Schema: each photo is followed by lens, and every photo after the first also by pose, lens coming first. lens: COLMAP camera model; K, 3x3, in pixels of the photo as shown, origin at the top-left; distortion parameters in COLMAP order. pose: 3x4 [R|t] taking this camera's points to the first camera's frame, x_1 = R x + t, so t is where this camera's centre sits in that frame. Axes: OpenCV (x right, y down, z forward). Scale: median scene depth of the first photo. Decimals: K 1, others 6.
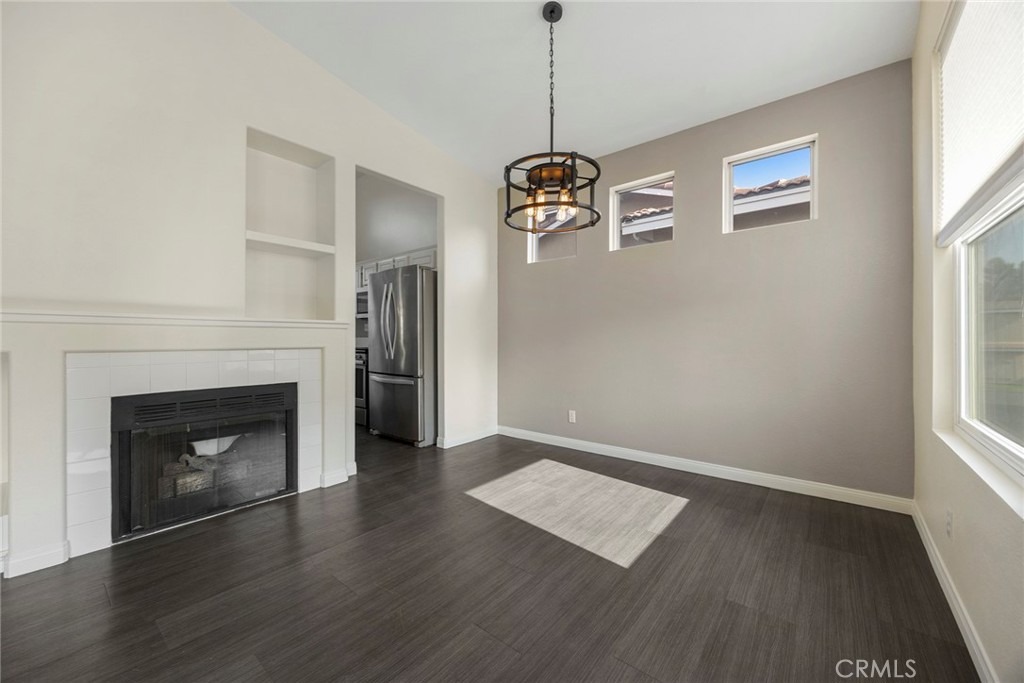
lens RADIAL K [[397.7, 0, 509.6], [0, 397.7, 337.5], [0, 0, 1]] dist [-0.004008, 0.000039]
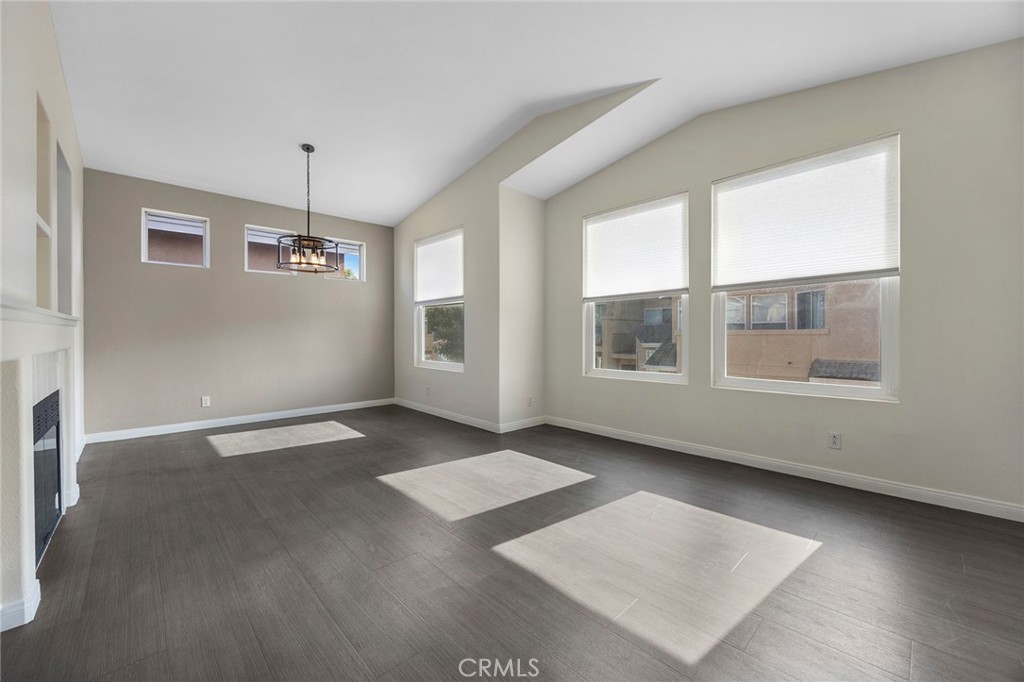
lens RADIAL K [[397.7, 0, 507.3], [0, 397.7, 340.6], [0, 0, 1]] dist [-0.004008, 0.000039]
pose [[0.129323, -0.012211, 0.991527, -1.149729], [-0.002097, 0.999919, 0.012588, -0.002307], [-0.991600, -0.003707, 0.129287, -0.068030]]
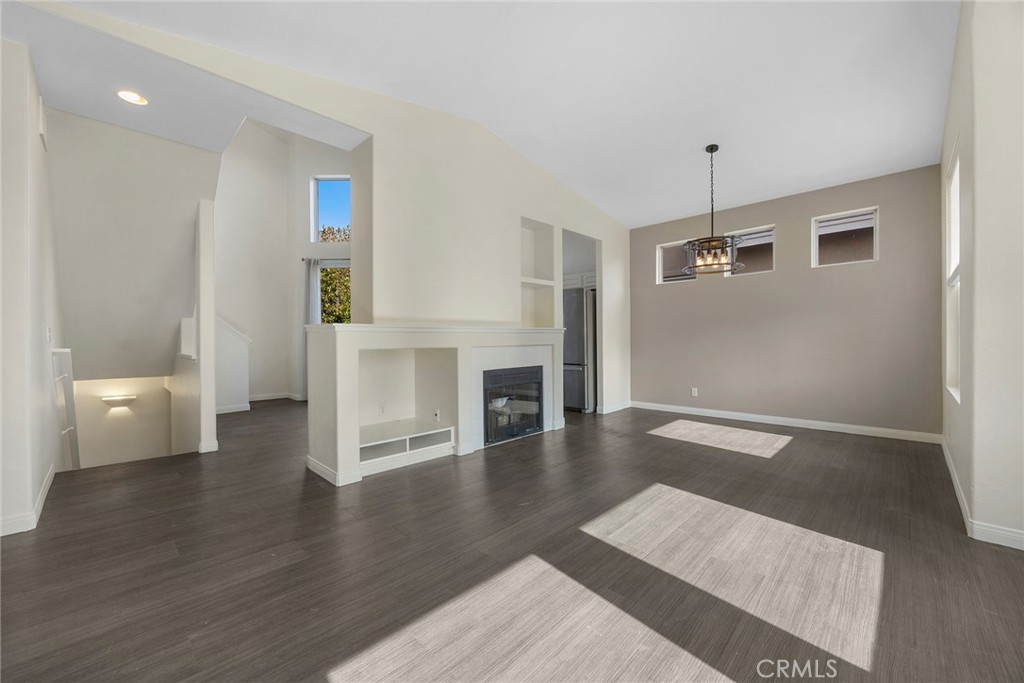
lens RADIAL K [[397.7, 0, 510.6], [0, 397.7, 341.2], [0, 0, 1]] dist [-0.004008, 0.000039]
pose [[0.995947, -0.008362, -0.089548, -0.472438], [0.009265, 0.999910, 0.009674, -0.006372], [0.089459, -0.010464, 0.995936, -0.612512]]
